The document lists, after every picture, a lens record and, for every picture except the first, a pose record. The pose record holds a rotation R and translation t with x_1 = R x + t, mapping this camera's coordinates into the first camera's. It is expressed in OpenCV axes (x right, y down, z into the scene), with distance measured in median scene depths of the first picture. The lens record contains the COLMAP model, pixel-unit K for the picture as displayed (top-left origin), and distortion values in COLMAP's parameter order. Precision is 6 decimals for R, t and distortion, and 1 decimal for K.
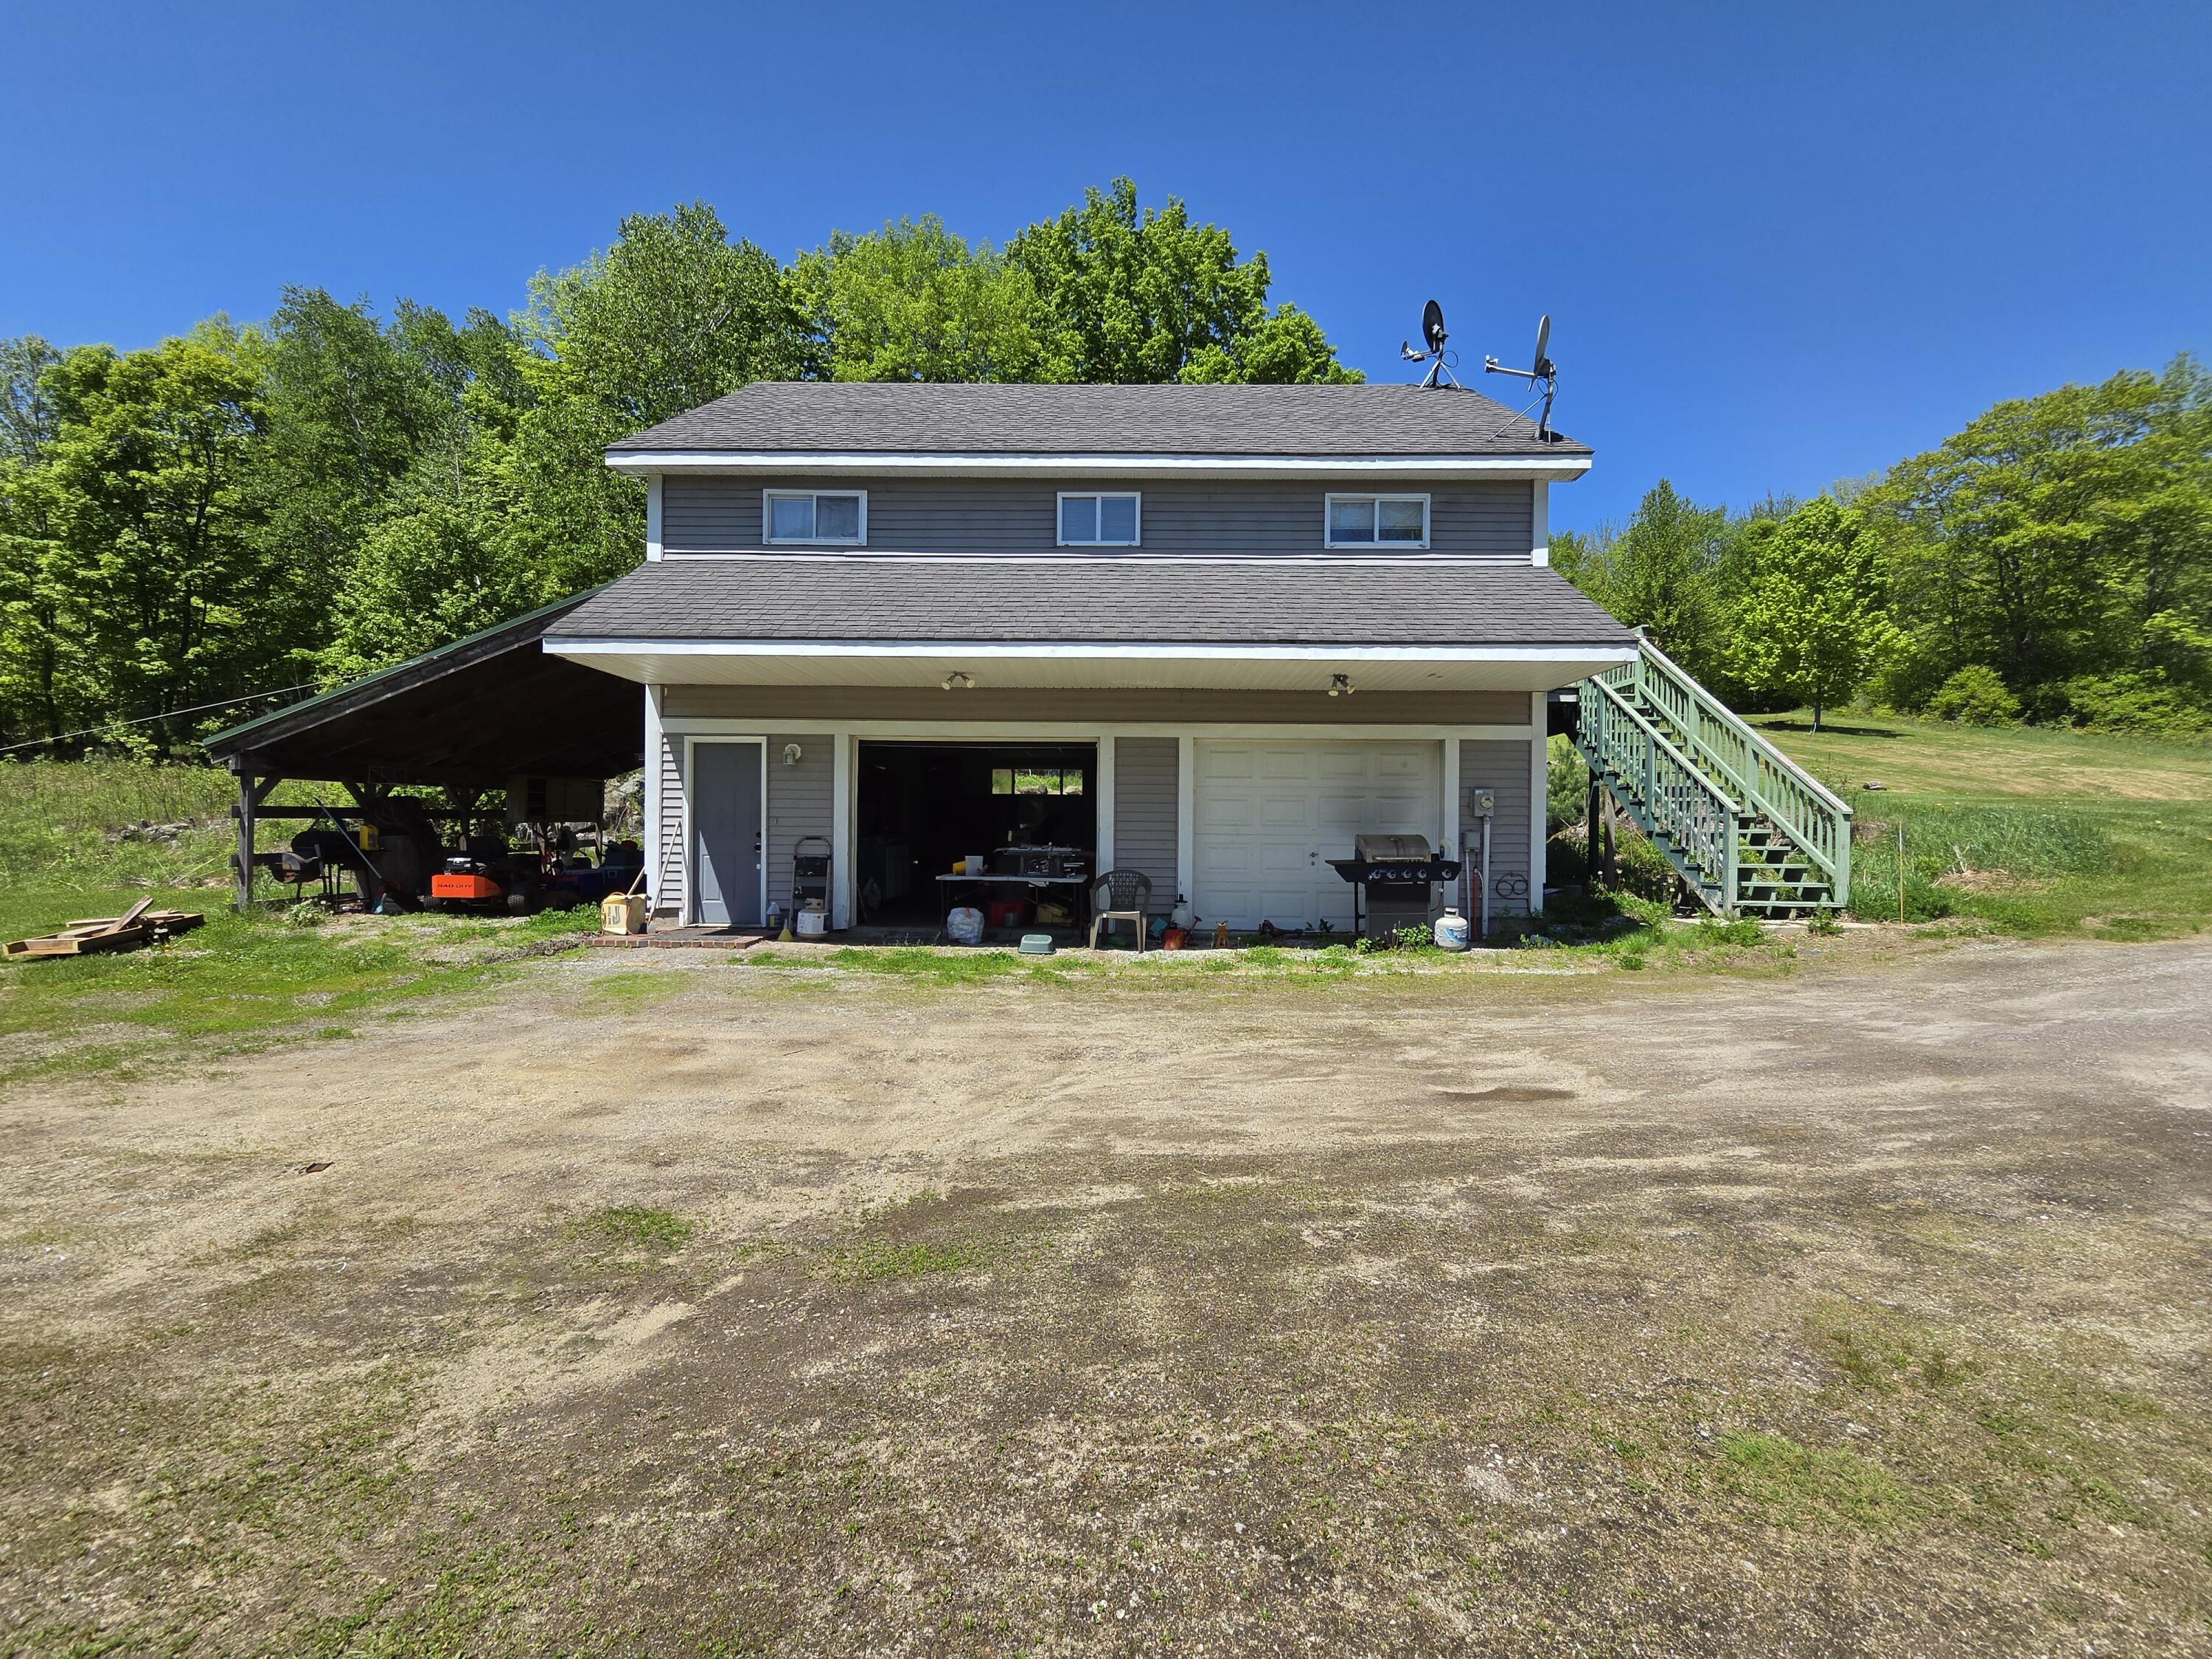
lens RADIAL K [[911.2, 0, 1108.8], [0, 911.2, 838.9], [0, 0, 1]] dist [0.000566, -0.000036]
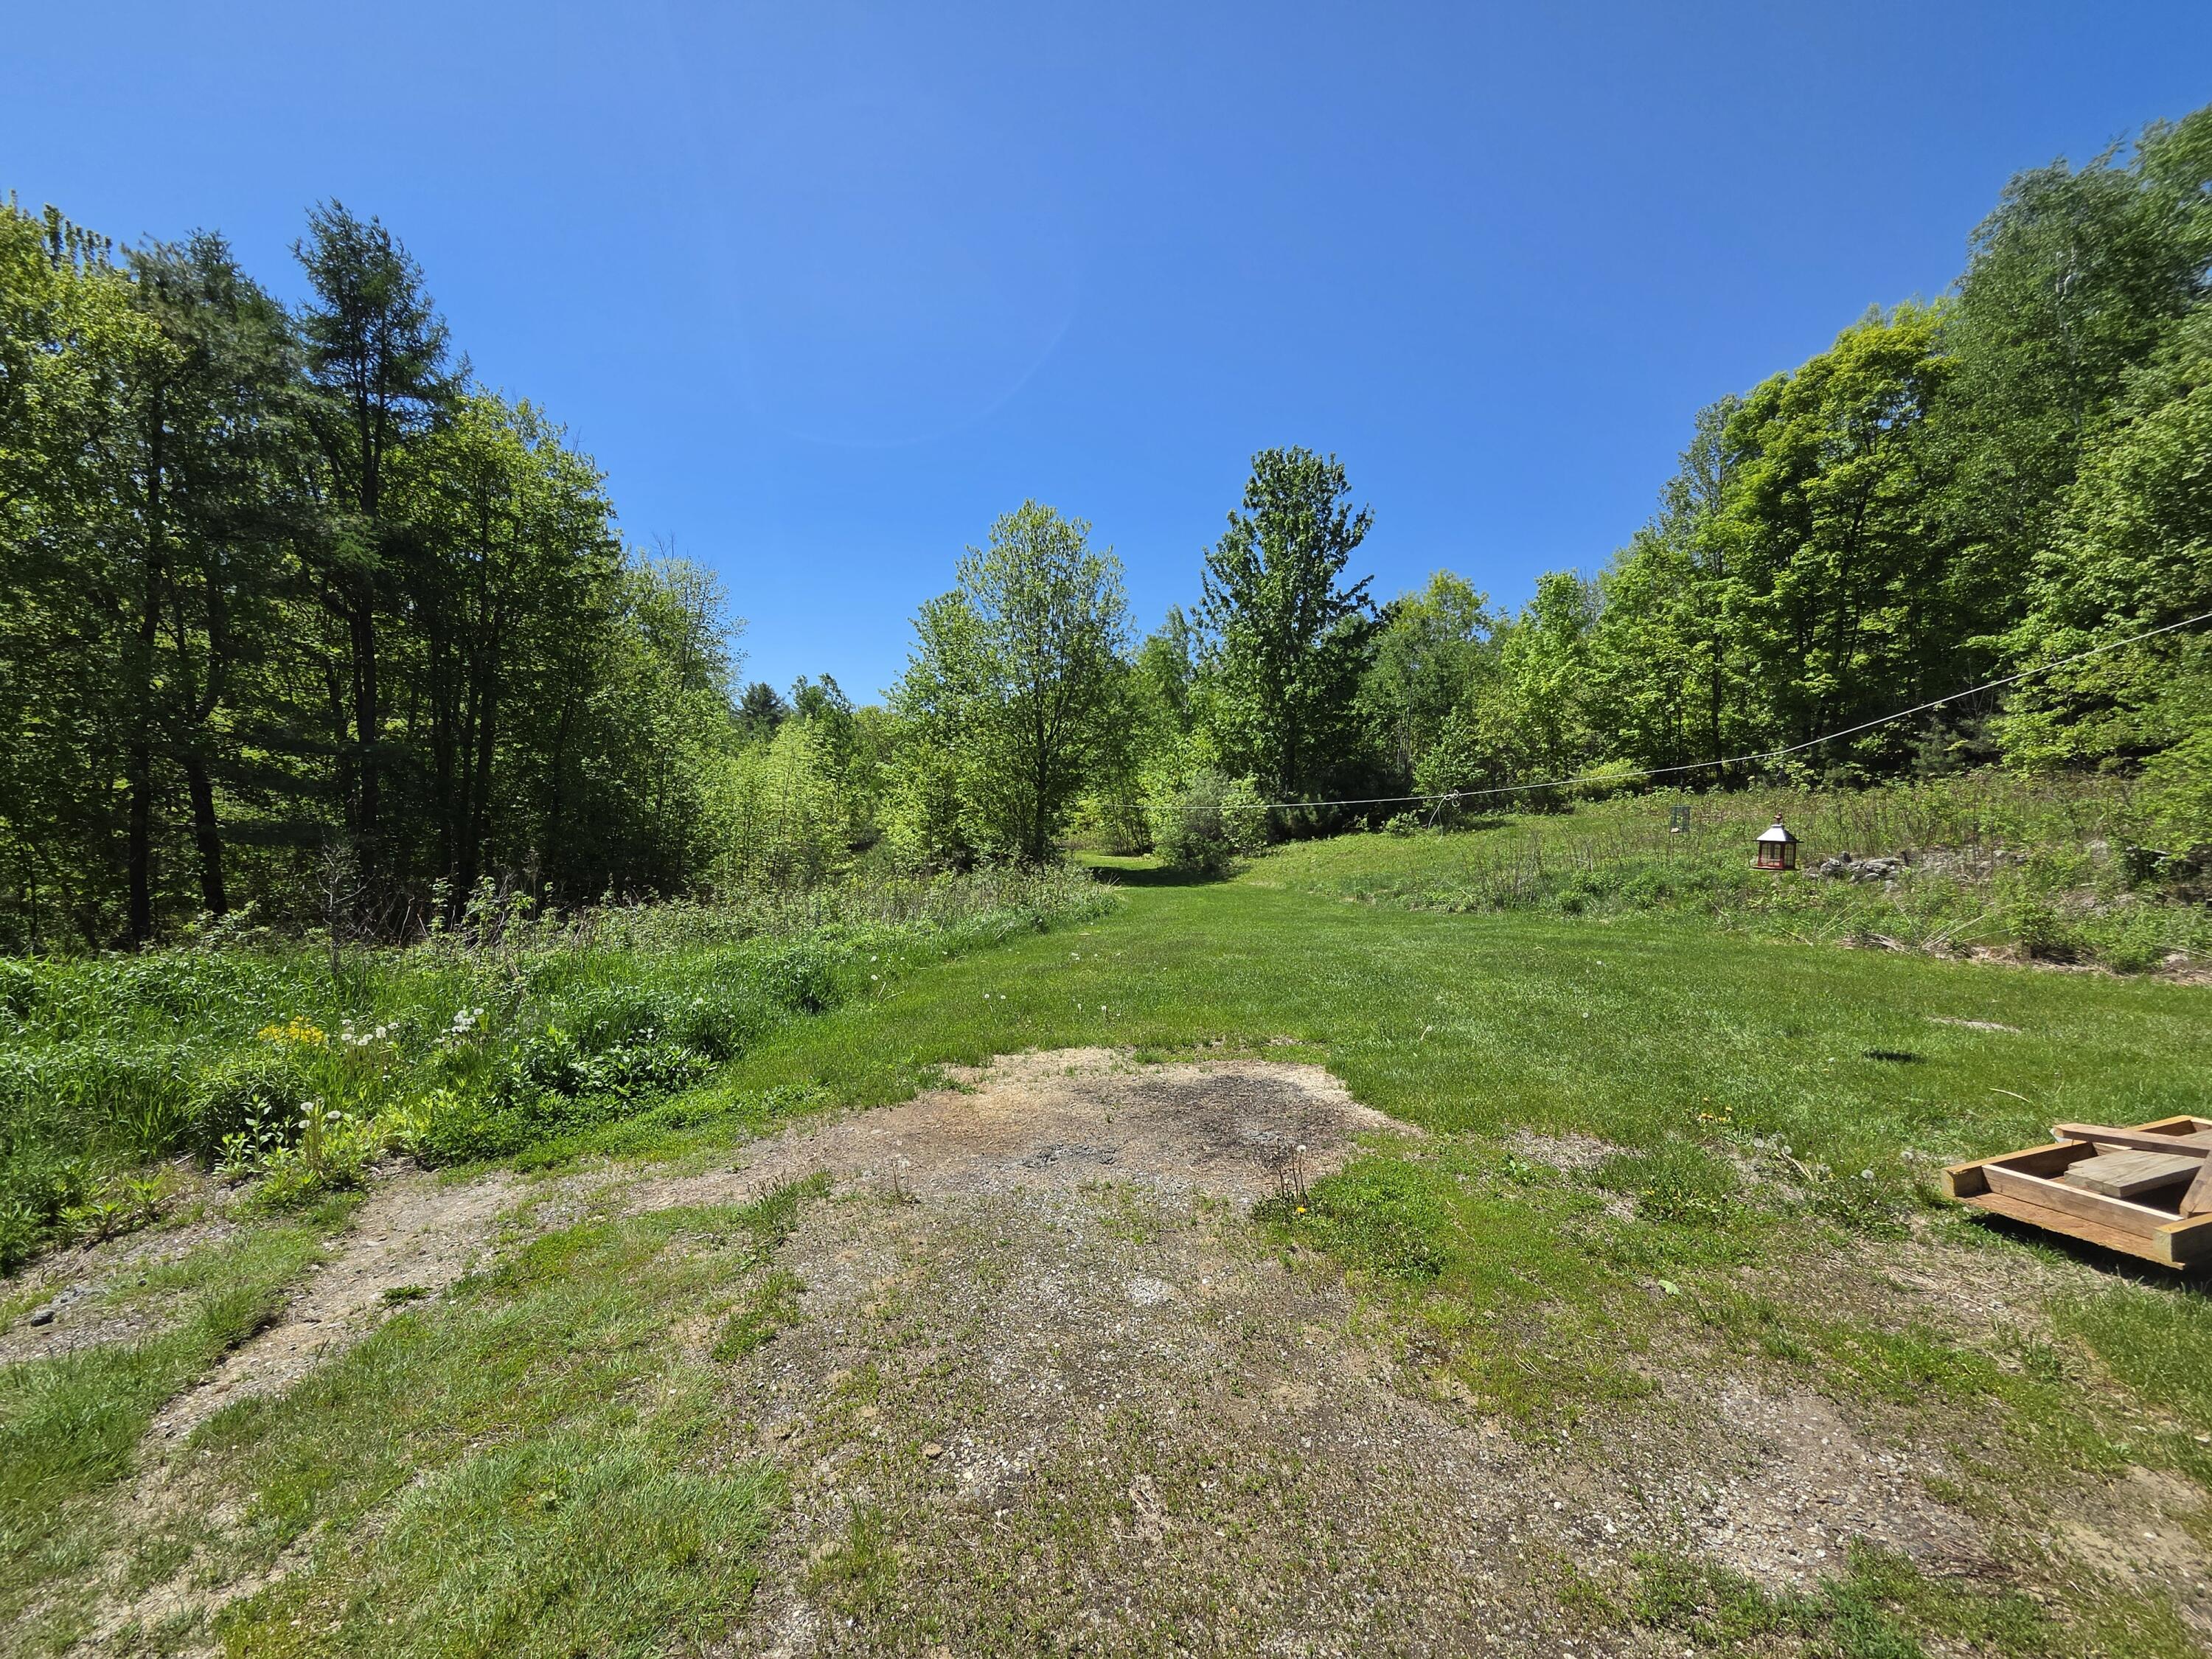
lens RADIAL K [[912.7, 0, 1118.3], [0, 912.7, 842.6], [0, 0, 1]] dist [-0.007846, 0.008346]
pose [[0.162957, 0.013832, -0.986536, -0.246674], [-0.043944, 0.999011, 0.006748, -0.004445], [0.985654, 0.042253, 0.163404, 0.159095]]
